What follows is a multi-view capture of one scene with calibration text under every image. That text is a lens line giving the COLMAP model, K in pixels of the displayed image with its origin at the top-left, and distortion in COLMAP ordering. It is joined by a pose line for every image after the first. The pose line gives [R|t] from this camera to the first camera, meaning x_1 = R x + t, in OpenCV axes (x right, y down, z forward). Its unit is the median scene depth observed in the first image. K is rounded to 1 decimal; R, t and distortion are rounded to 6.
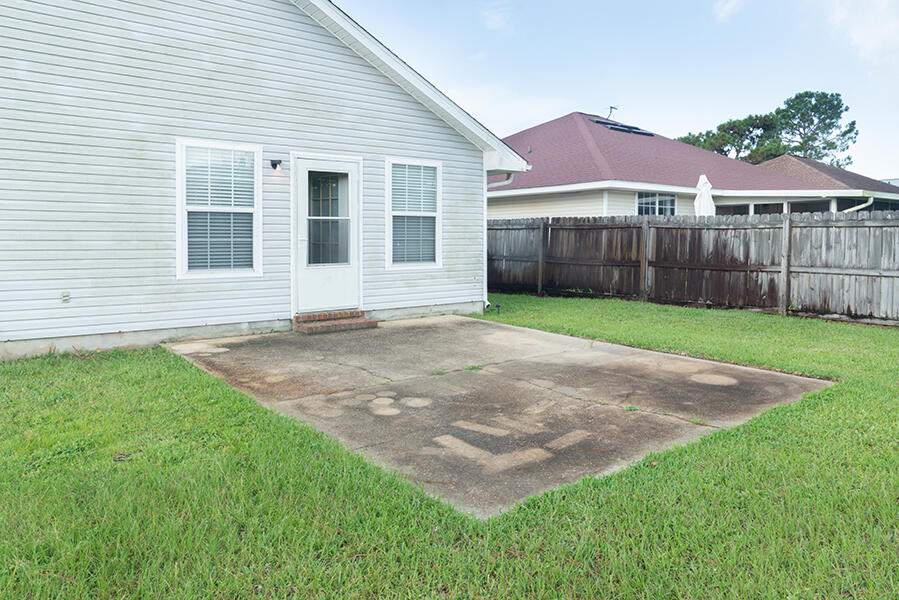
lens RADIAL K [[618.0, 0, 446.4], [0, 618.0, 244.7], [0, 0, 1]] dist [-0.002242, -0.009312]
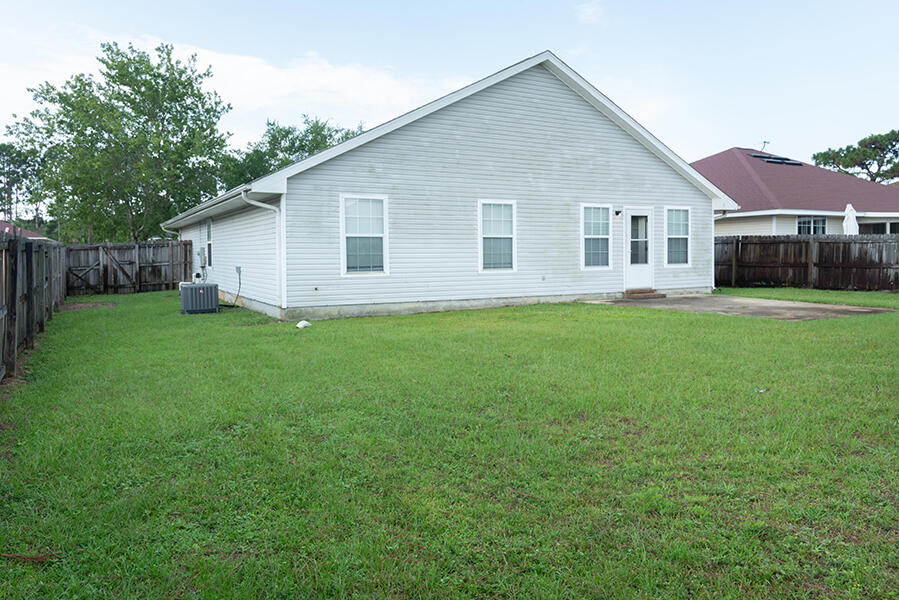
lens RADIAL K [[641.2, 0, 451.7], [0, 641.2, 269.5], [0, 0, 1]] dist [0.005099, 0.000412]
pose [[0.988992, -0.004993, -0.147888, -0.391347], [0.007503, 0.999837, 0.016419, 0.009400], [0.147782, -0.017348, 0.988868, -0.864620]]
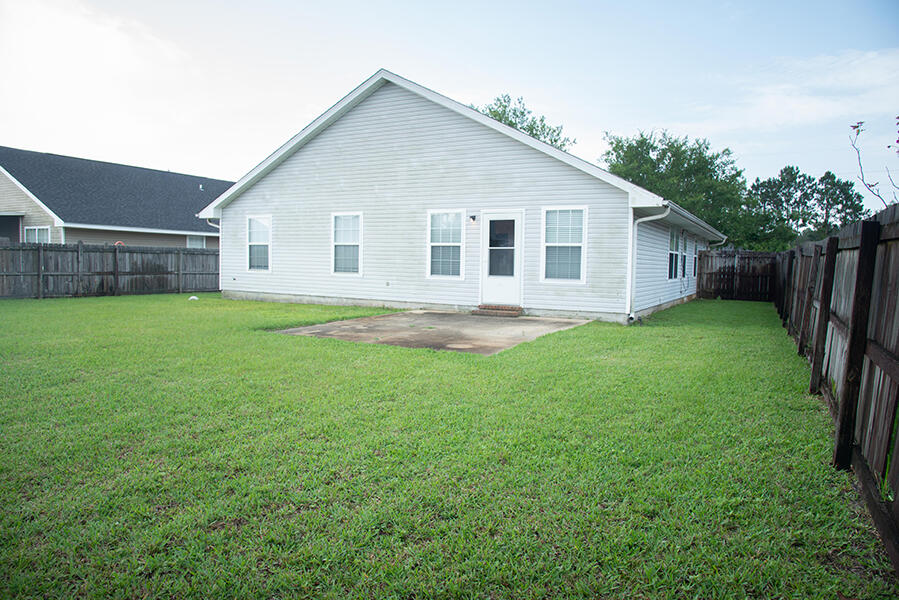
lens RADIAL K [[609.1, 0, 449.5], [0, 609.1, 300.0], [0, 0, 1]] dist [-0.076687, 0.004462]
pose [[0.400501, 0.067763, -0.913787, 1.033381], [-0.028945, 0.997700, 0.061300, -0.000720], [0.915839, 0.001898, 0.401542, 0.186235]]
